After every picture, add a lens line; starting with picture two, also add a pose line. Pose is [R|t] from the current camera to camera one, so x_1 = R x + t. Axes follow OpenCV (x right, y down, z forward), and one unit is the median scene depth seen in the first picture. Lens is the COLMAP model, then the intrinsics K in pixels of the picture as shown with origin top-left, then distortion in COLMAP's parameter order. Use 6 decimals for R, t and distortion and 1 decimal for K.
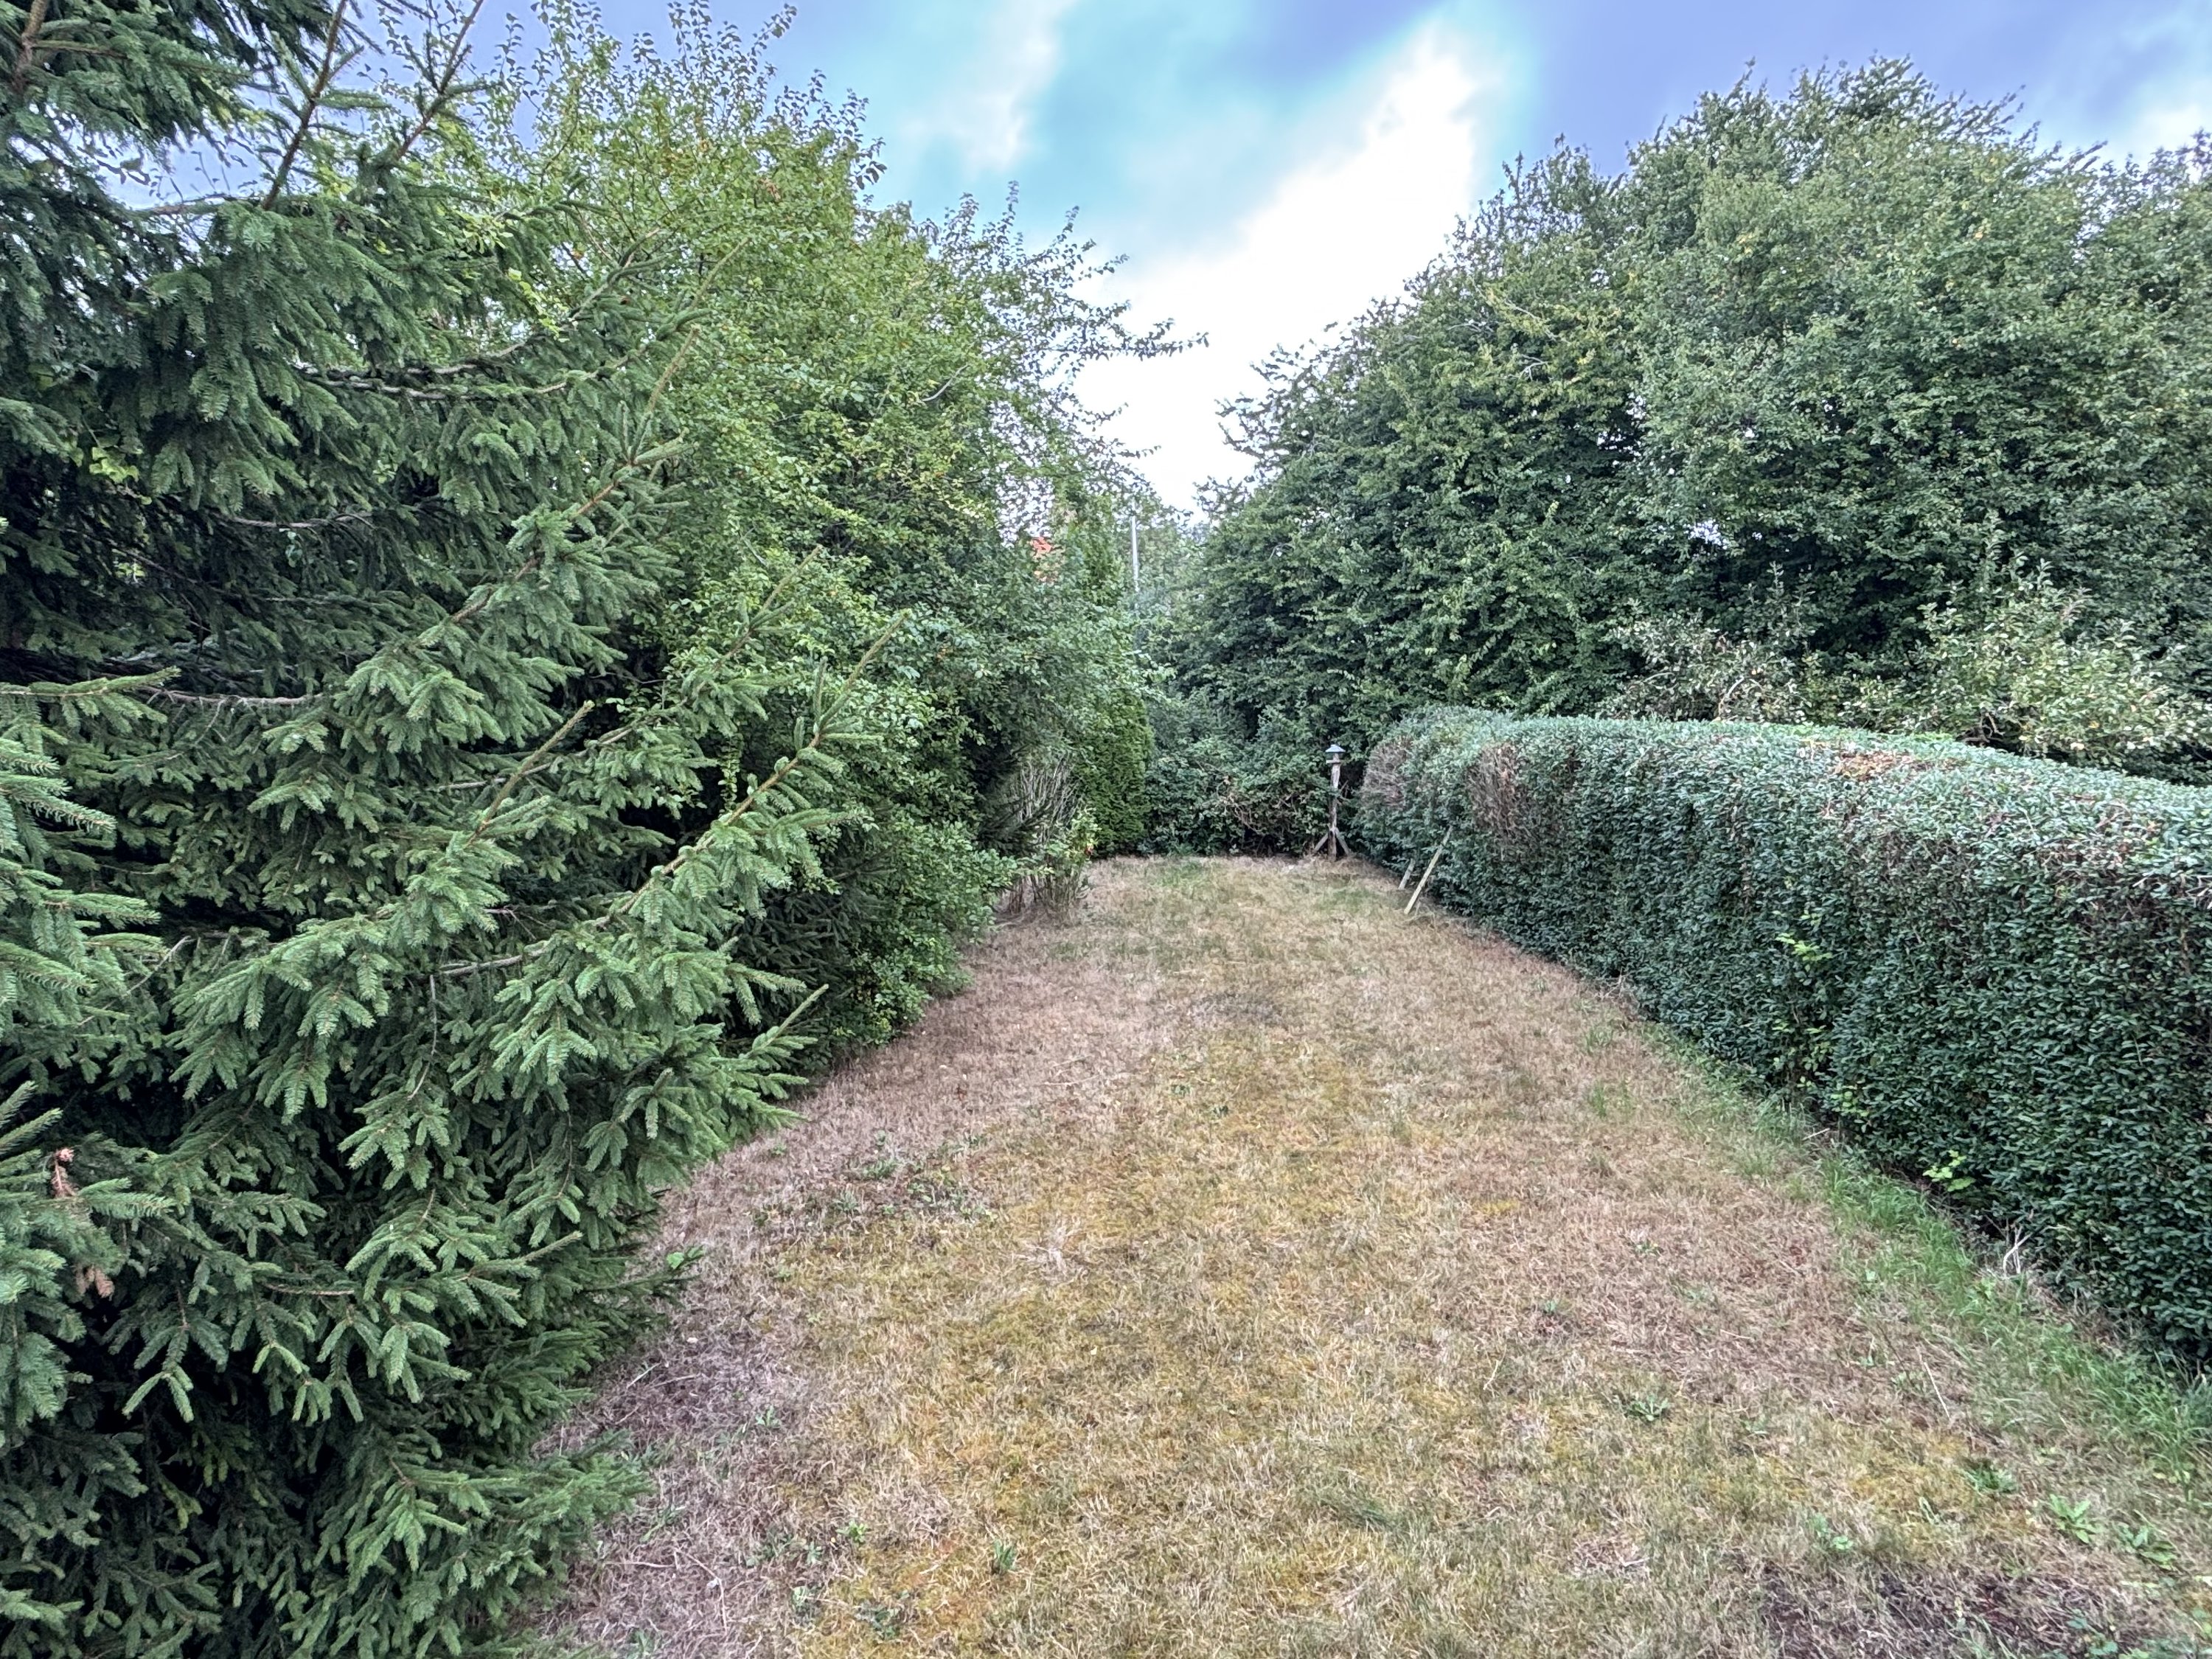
lens RADIAL K [[1260.7, 0, 1101.5], [0, 1260.7, 827.0], [0, 0, 1]] dist [0.002844, -0.002525]
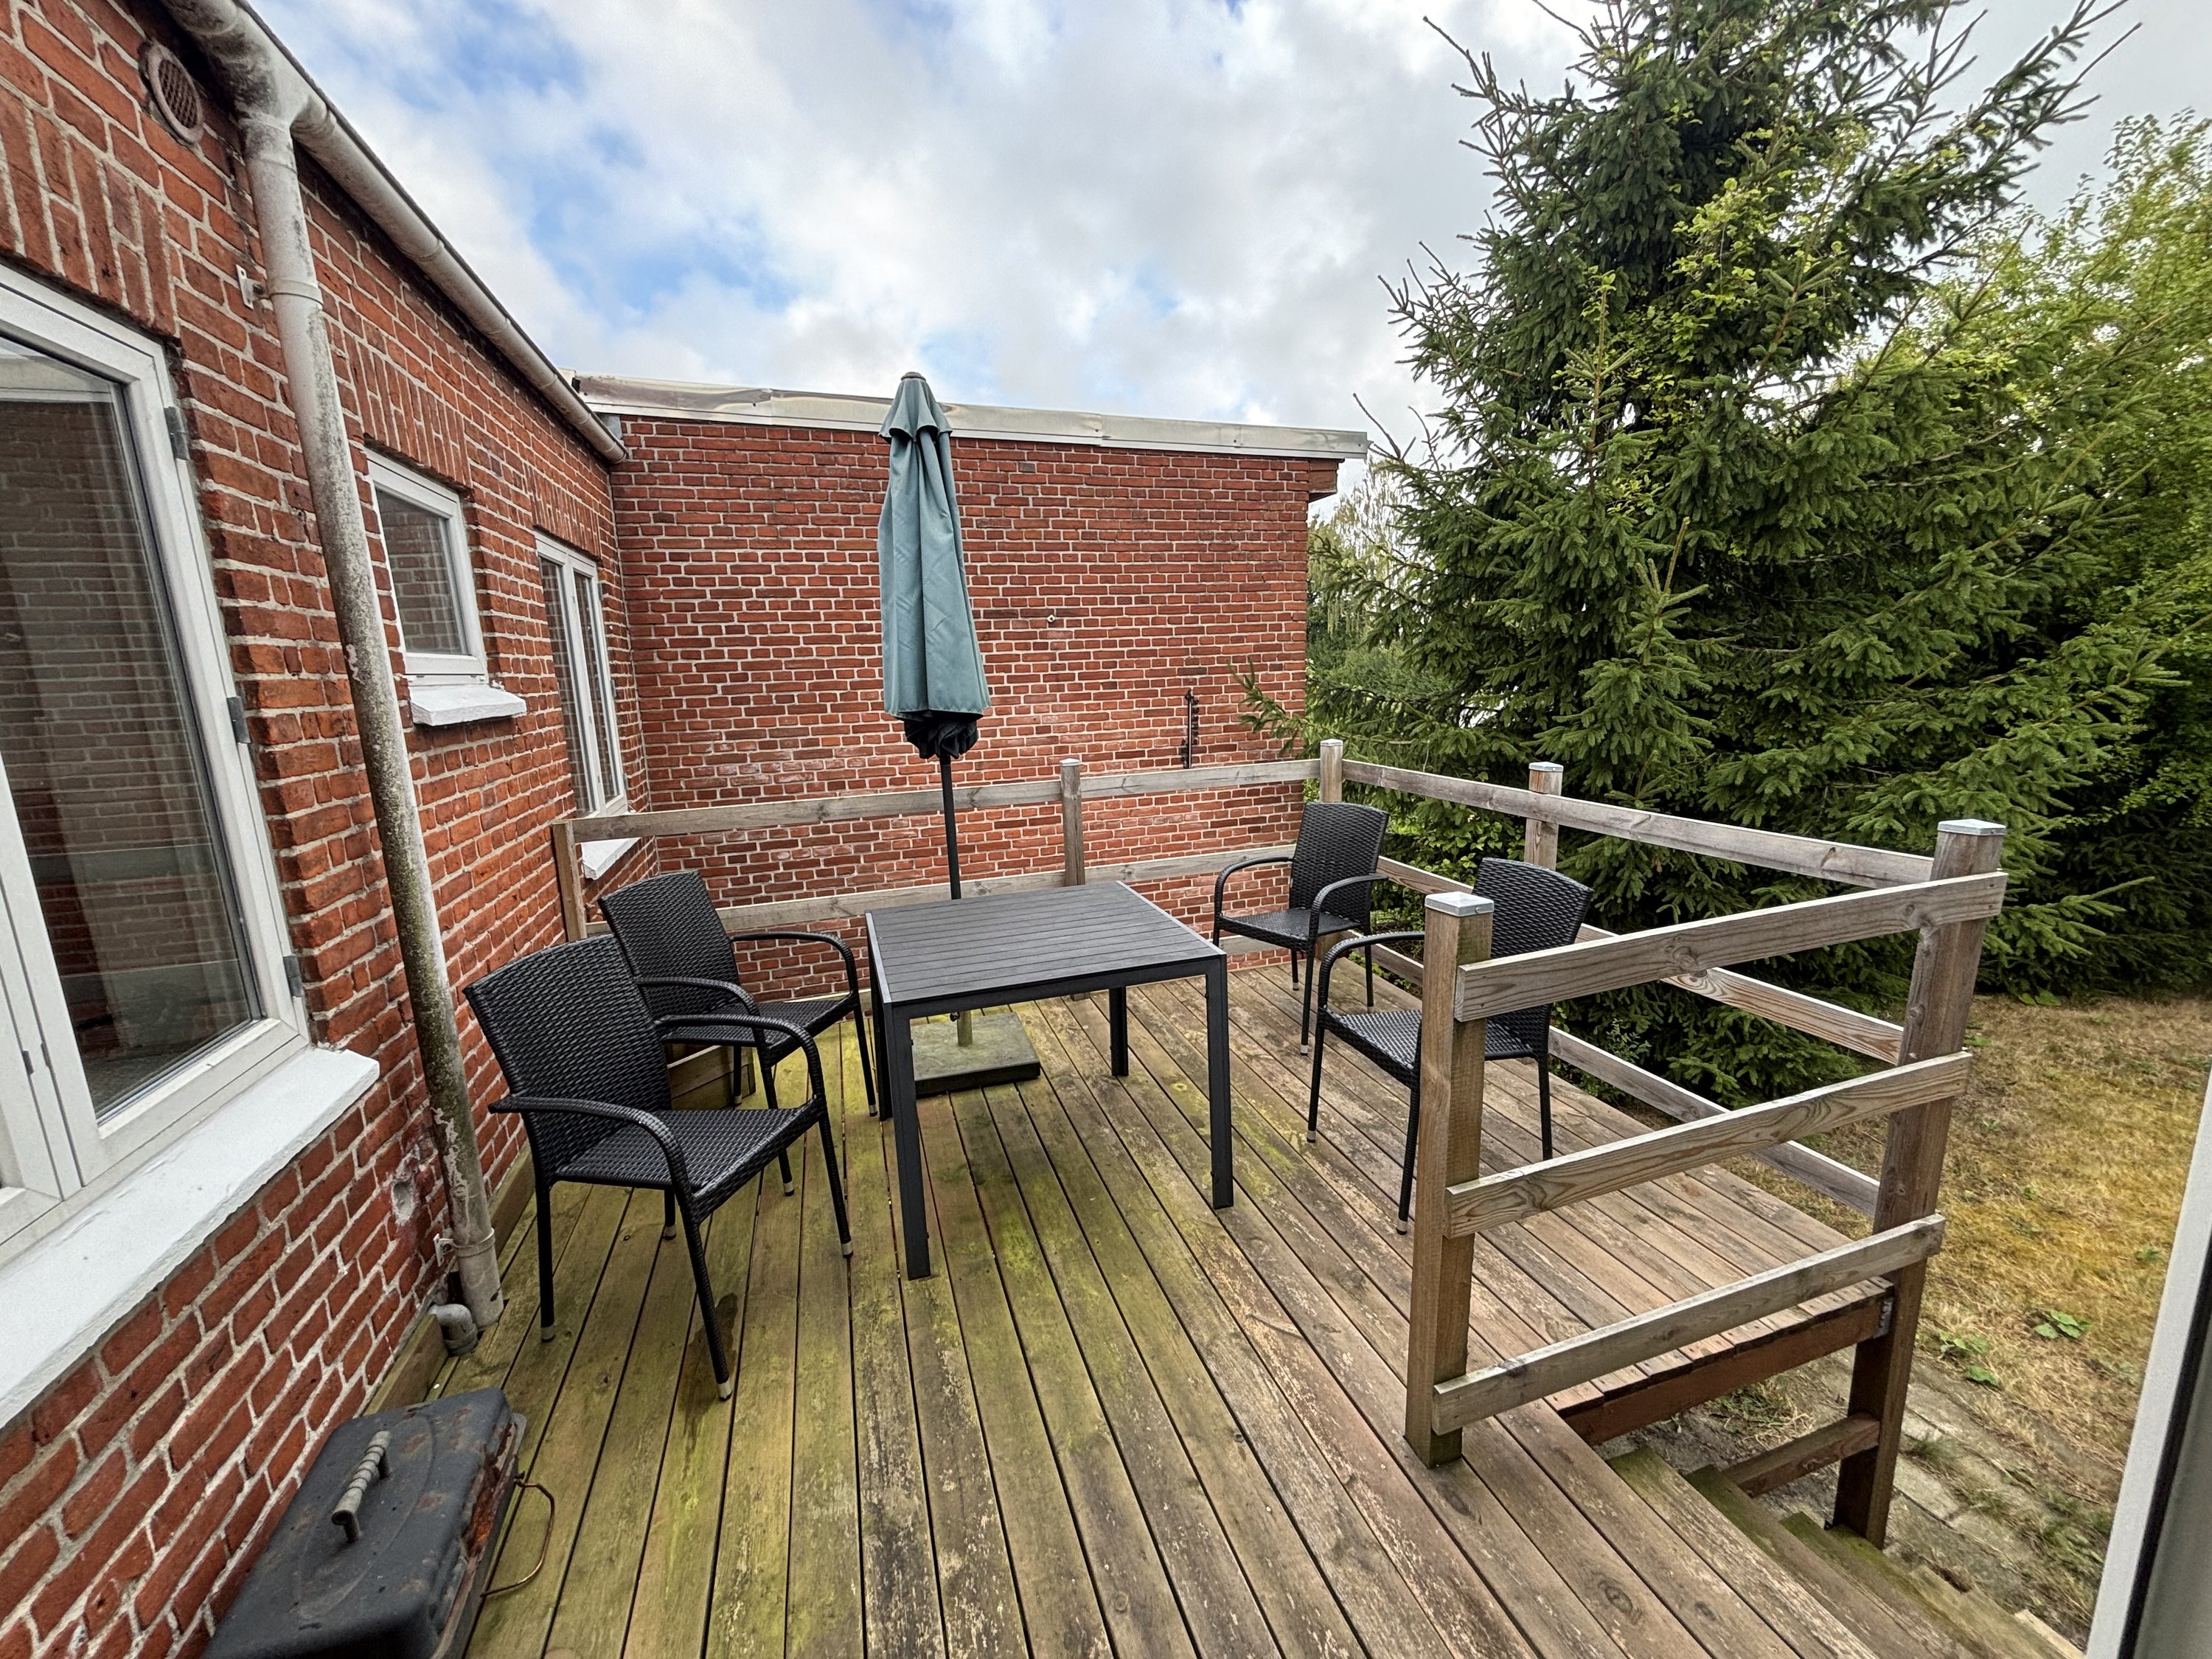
lens RADIAL K [[883.5, 0, 1100.6], [0, 883.5, 822.6], [0, 0, 1]] dist [0.002244, 0.000559]
pose [[0.336059, 0.203458, -0.919603, 0.415152], [-0.128463, 0.977166, 0.169248, 0.083487], [0.933039, 0.061257, 0.354522, -0.621468]]
